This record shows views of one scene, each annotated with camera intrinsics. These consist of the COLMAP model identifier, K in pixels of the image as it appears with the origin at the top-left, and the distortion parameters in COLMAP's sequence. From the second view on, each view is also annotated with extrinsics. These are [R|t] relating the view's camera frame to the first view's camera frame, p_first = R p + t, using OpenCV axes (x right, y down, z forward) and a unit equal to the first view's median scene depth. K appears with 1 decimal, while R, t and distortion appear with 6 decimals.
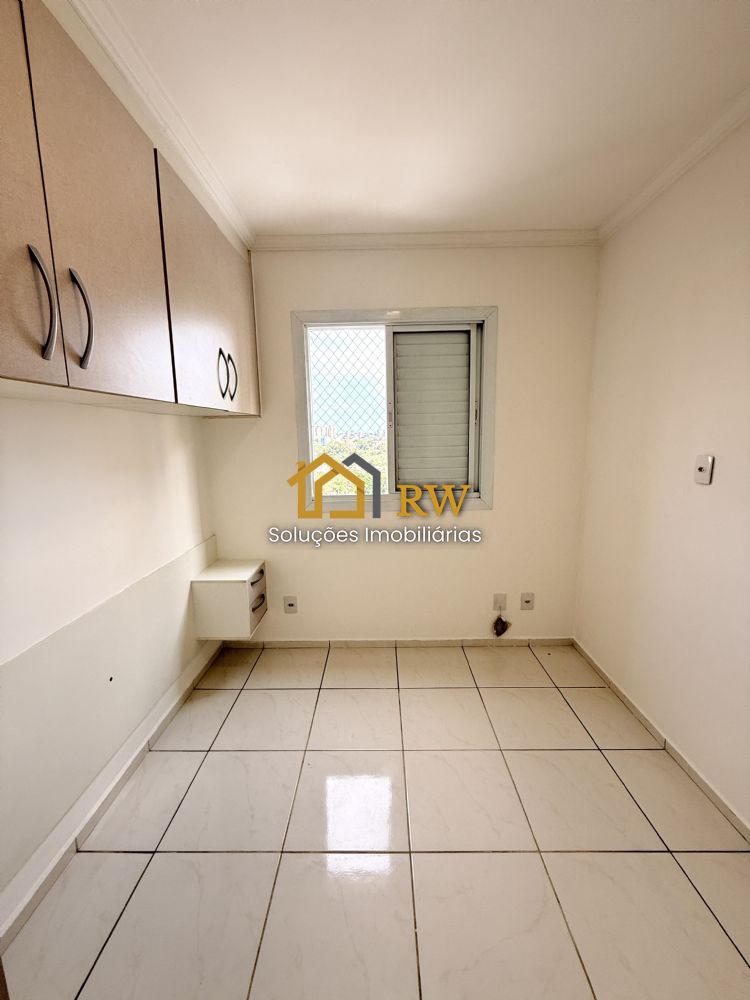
lens RADIAL K [[399.6, 0, 376.5], [0, 399.6, 500.0], [0, 0, 1]] dist [-0.000953, -0.000245]
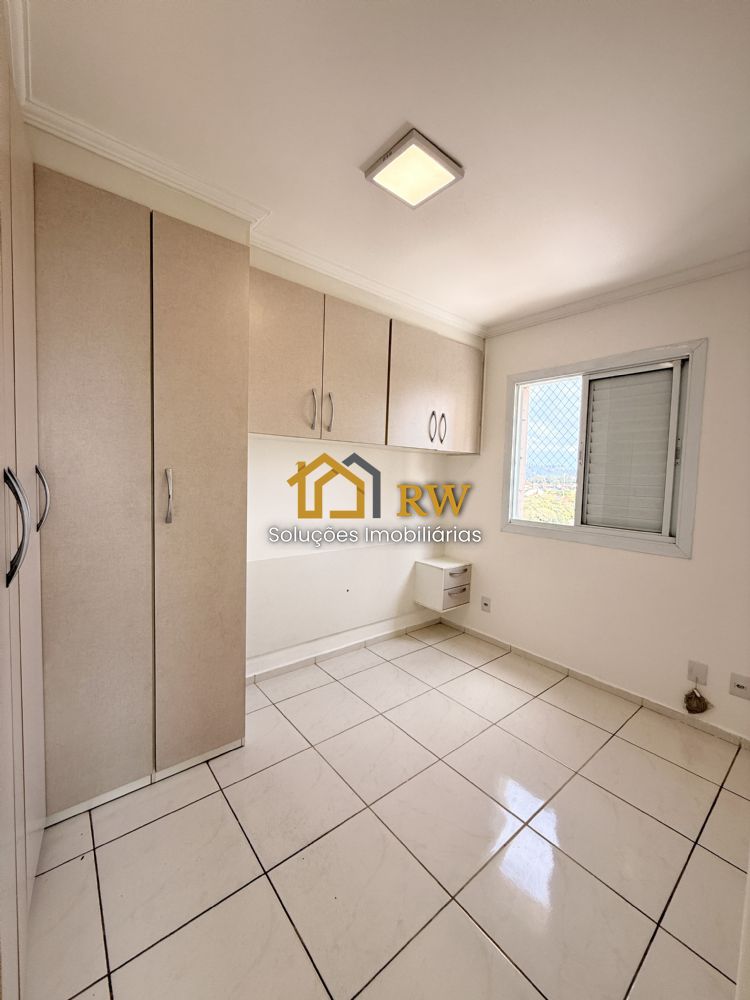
lens RADIAL K [[399.6, 0, 376.2], [0, 399.6, 501.3], [0, 0, 1]] dist [-0.000953, -0.000245]
pose [[0.642312, 0.094246, -0.760626, 0.521287], [-0.168983, 0.985404, -0.020601, 0.033758], [0.747582, 0.141765, 0.648863, -0.111933]]
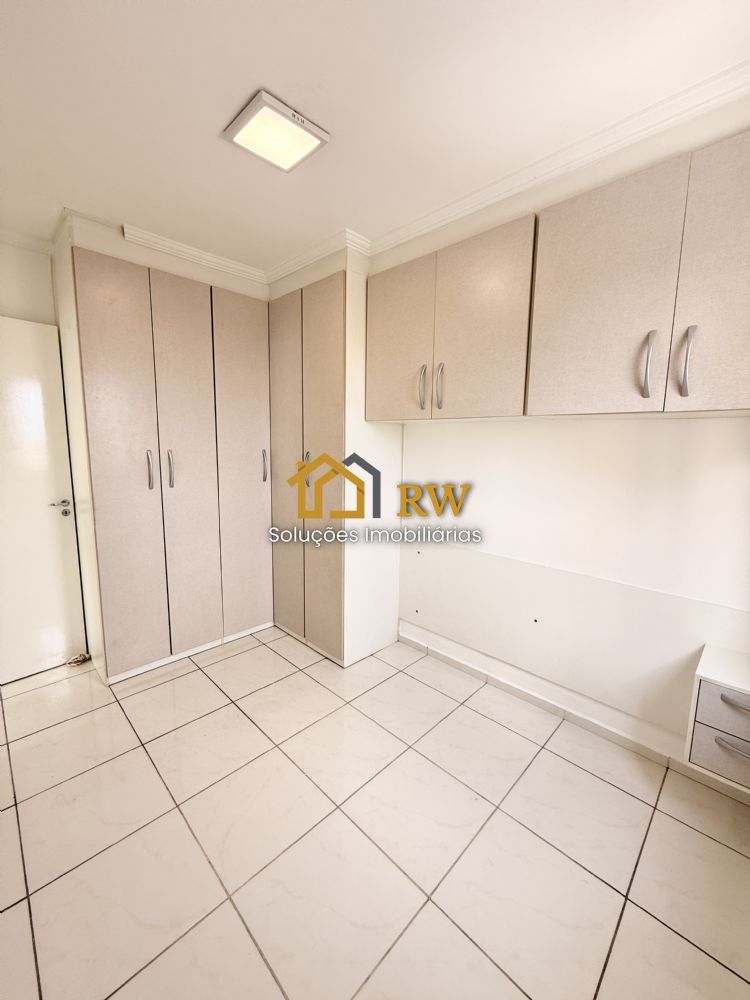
lens RADIAL K [[399.6, 0, 375.9], [0, 399.6, 498.1], [0, 0, 1]] dist [-0.000953, -0.000245]
pose [[-0.698281, 0.111812, -0.707037, 0.406680], [-0.118196, 0.956158, 0.267940, -0.160987], [0.705998, 0.270667, -0.654451, 0.900449]]
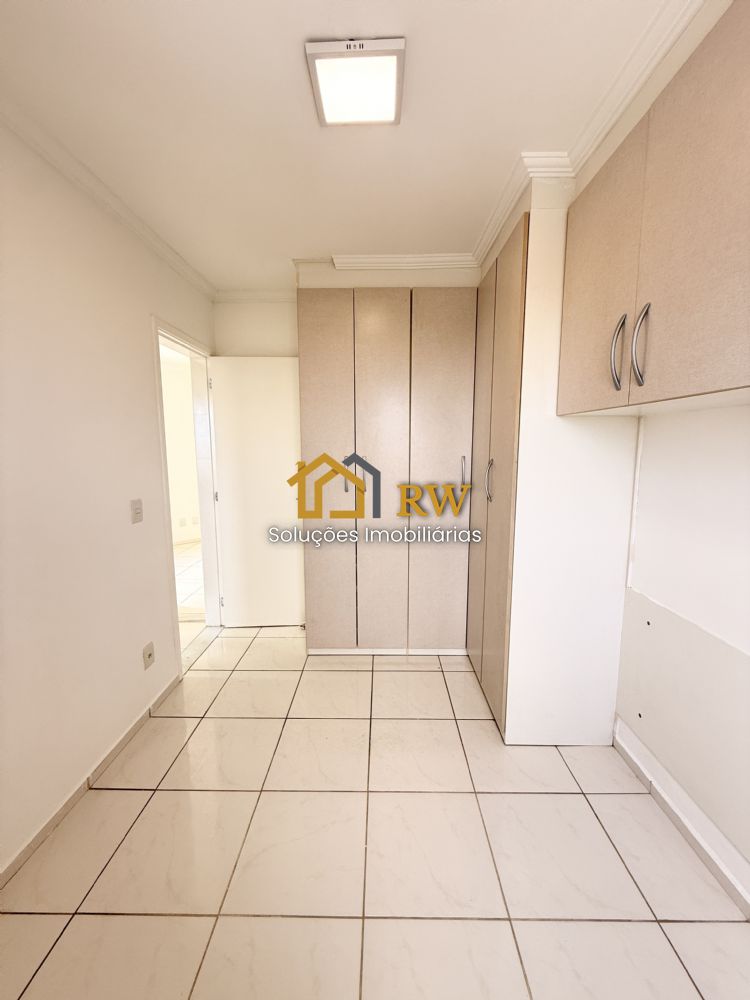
lens RADIAL K [[399.6, 0, 375.6], [0, 399.6, 497.9], [0, 0, 1]] dist [-0.000953, -0.000245]
pose [[-0.999651, 0.022289, 0.014148, 0.014713], [0.025458, 0.955752, 0.293071, -0.151001], [-0.006989, 0.293329, -0.955986, 0.893591]]
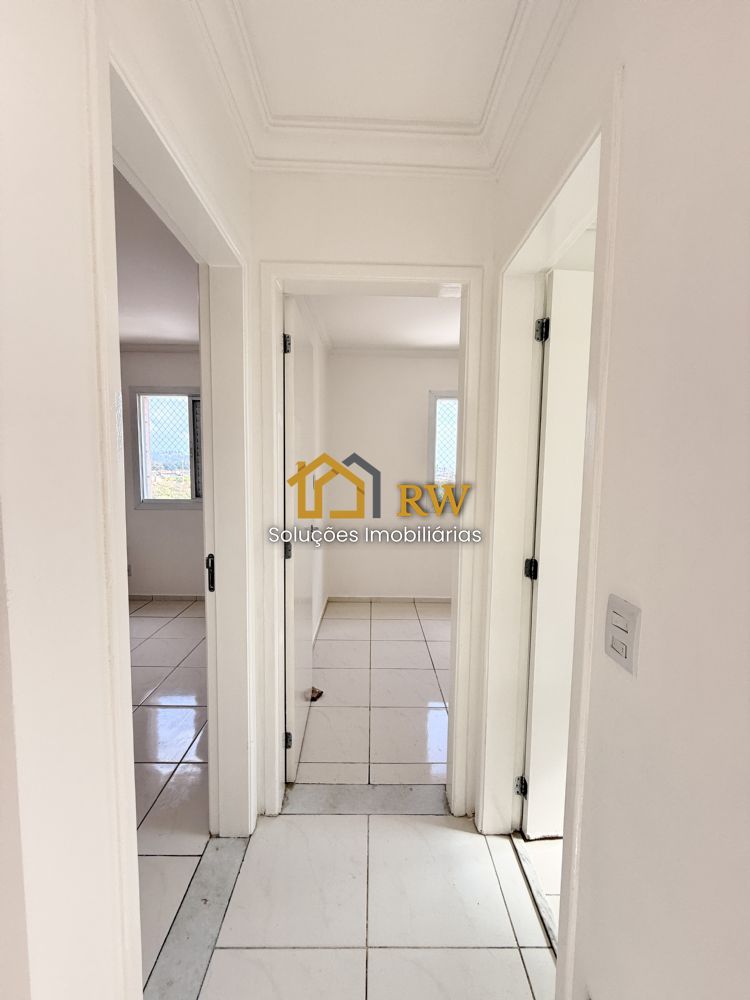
lens RADIAL K [[399.6, 0, 378.0], [0, 399.6, 498.9], [0, 0, 1]] dist [-0.000953, -0.000245]
pose [[0.999235, 0.031124, 0.023694, 0.753828], [-0.028974, 0.995854, -0.086230, 0.101625], [-0.026279, 0.085478, 0.995993, -0.603635]]
